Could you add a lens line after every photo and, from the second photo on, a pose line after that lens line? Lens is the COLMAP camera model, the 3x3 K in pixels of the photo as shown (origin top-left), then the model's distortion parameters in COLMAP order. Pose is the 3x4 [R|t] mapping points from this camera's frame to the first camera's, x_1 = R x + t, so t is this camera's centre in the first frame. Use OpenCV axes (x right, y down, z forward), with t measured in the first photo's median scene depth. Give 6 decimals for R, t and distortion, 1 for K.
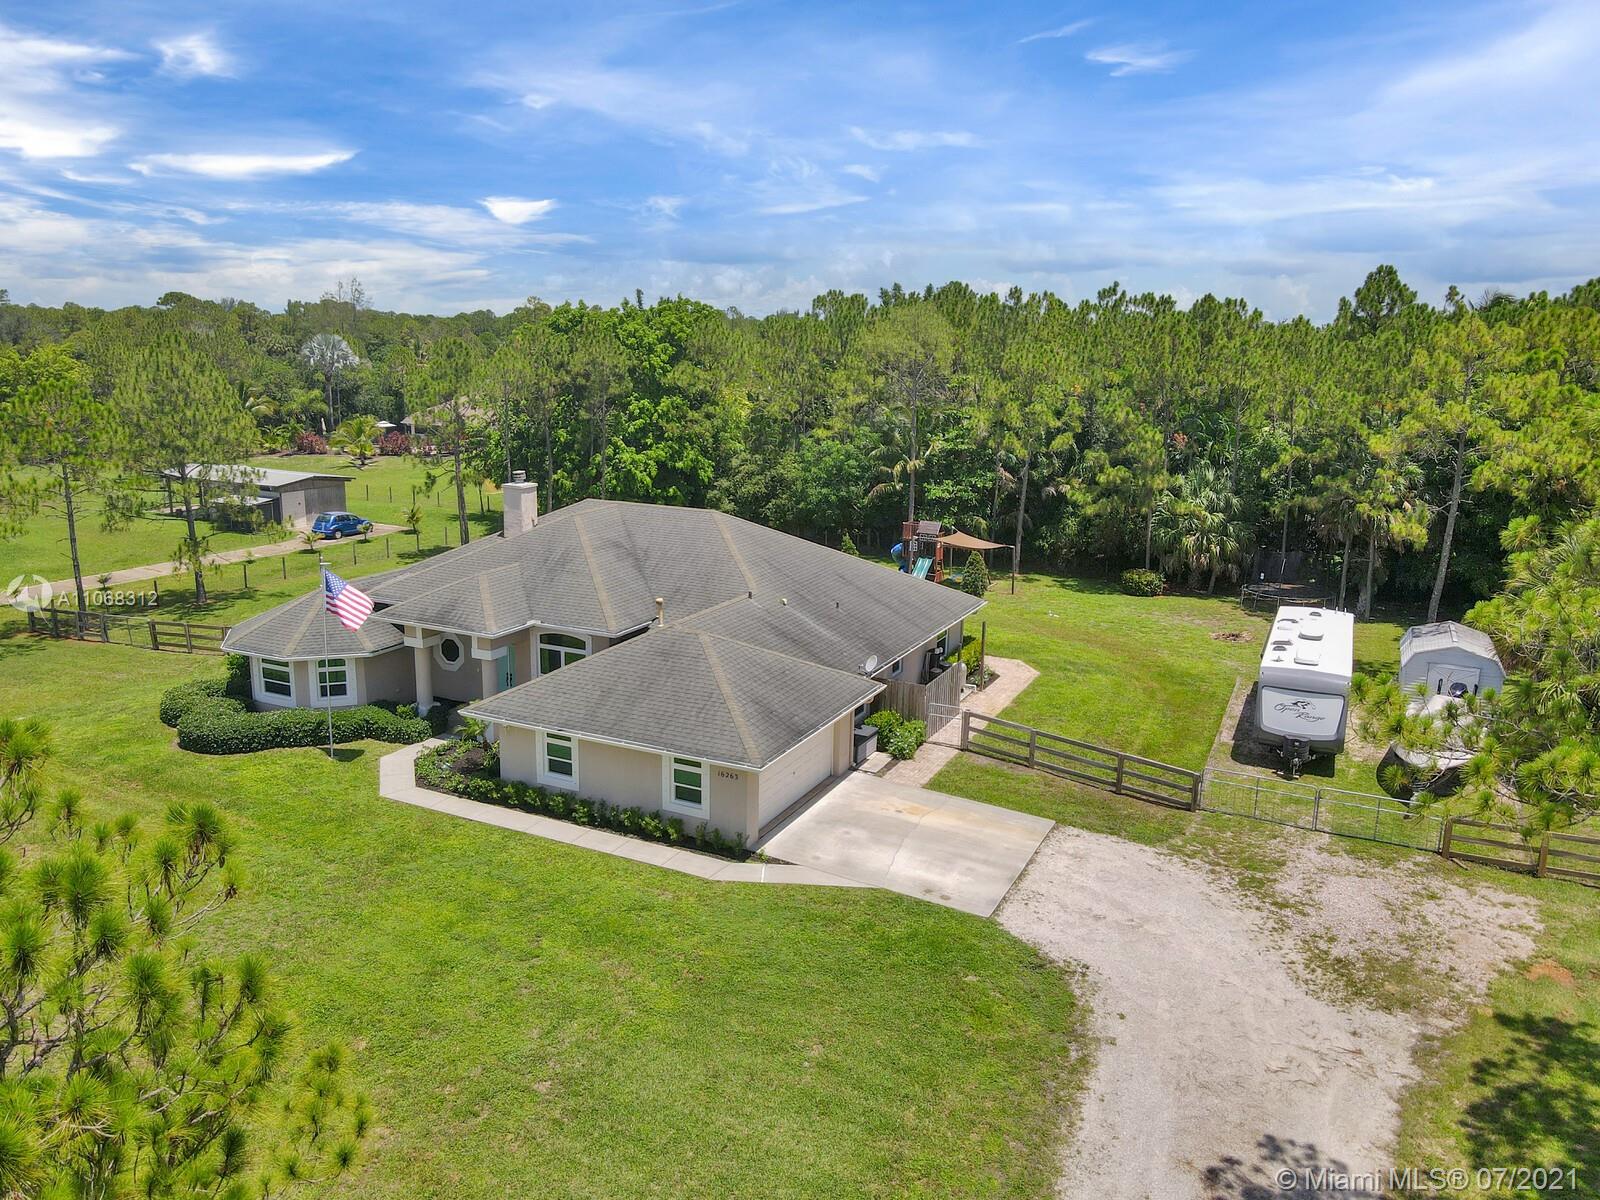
lens RADIAL K [[1175.9, 0, 800.0], [0, 1175.9, 600.0], [0, 0, 1]] dist [-0.008306, 0.042156]
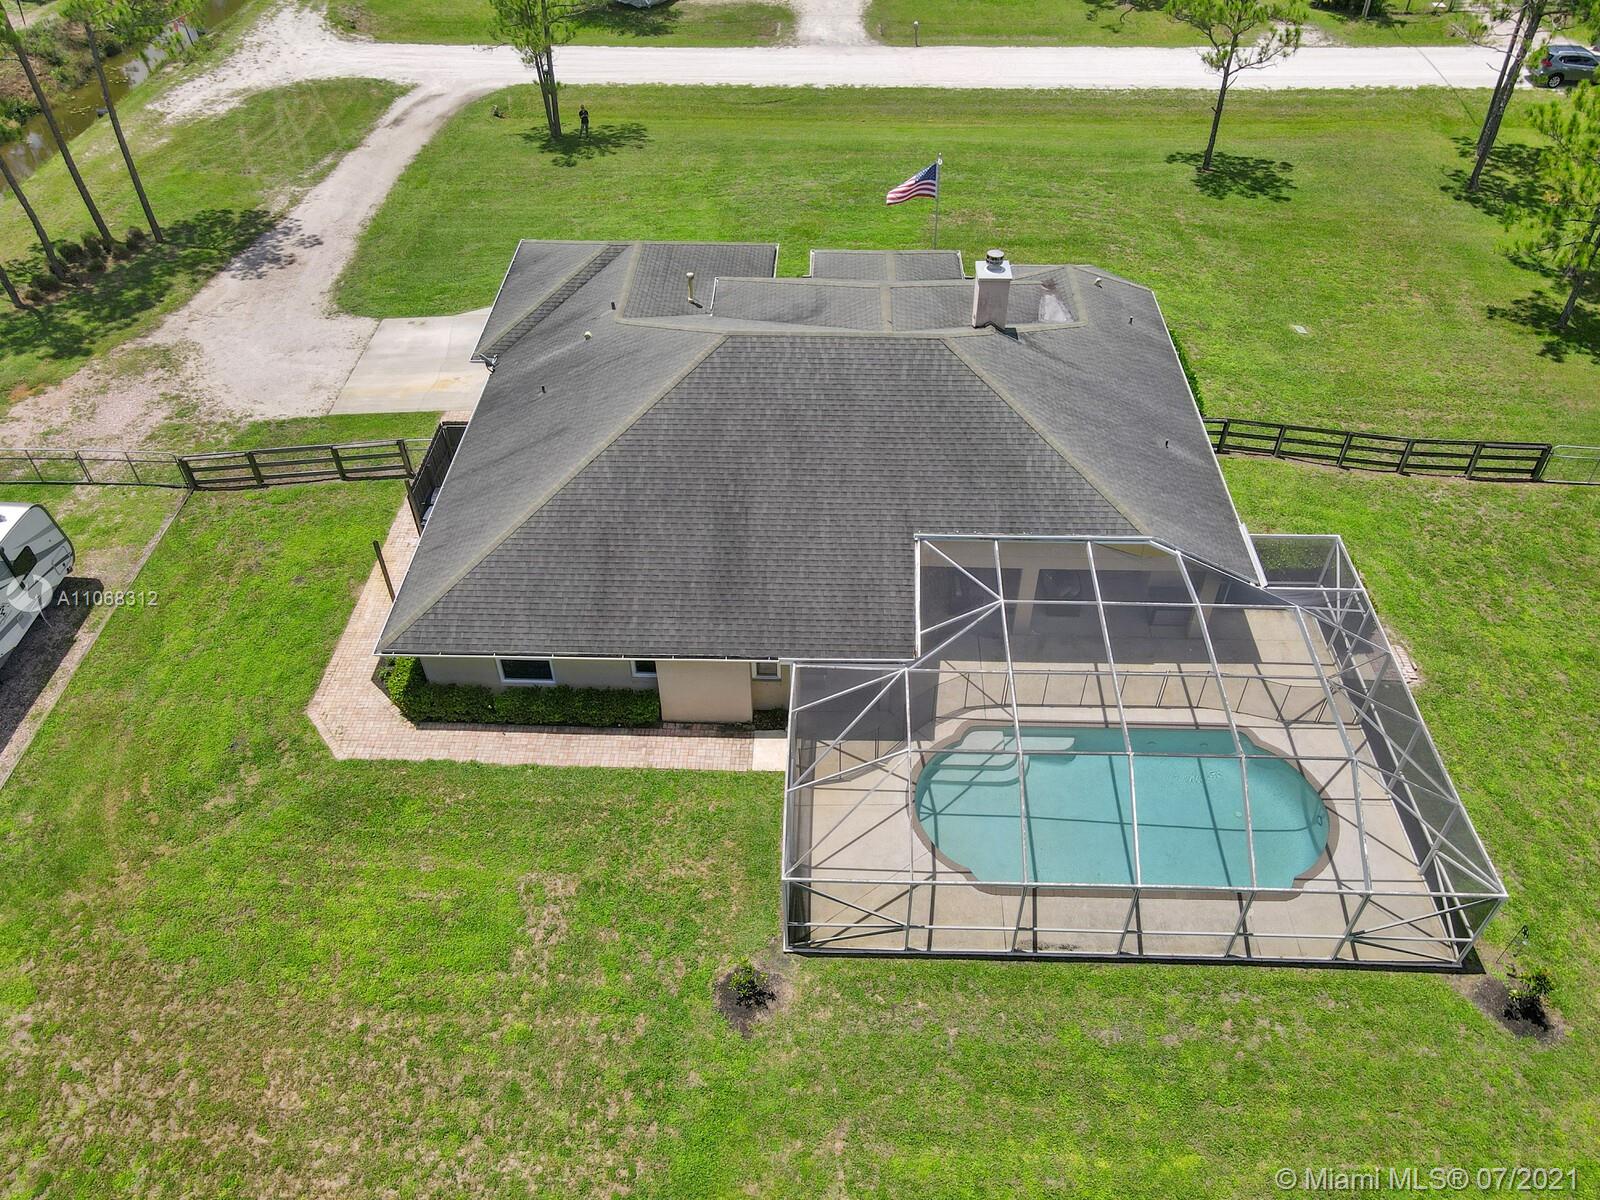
lens RADIAL K [[1180.9, 0, 802.7], [0, 1180.9, 600.8], [0, 0, 1]] dist [0.011035, -0.000031]
pose [[-0.912501, 0.270024, -0.307292, 0.177619], [-0.099059, 0.582975, 0.806429, -0.654676], [0.396899, 0.766307, -0.505217, 1.752899]]
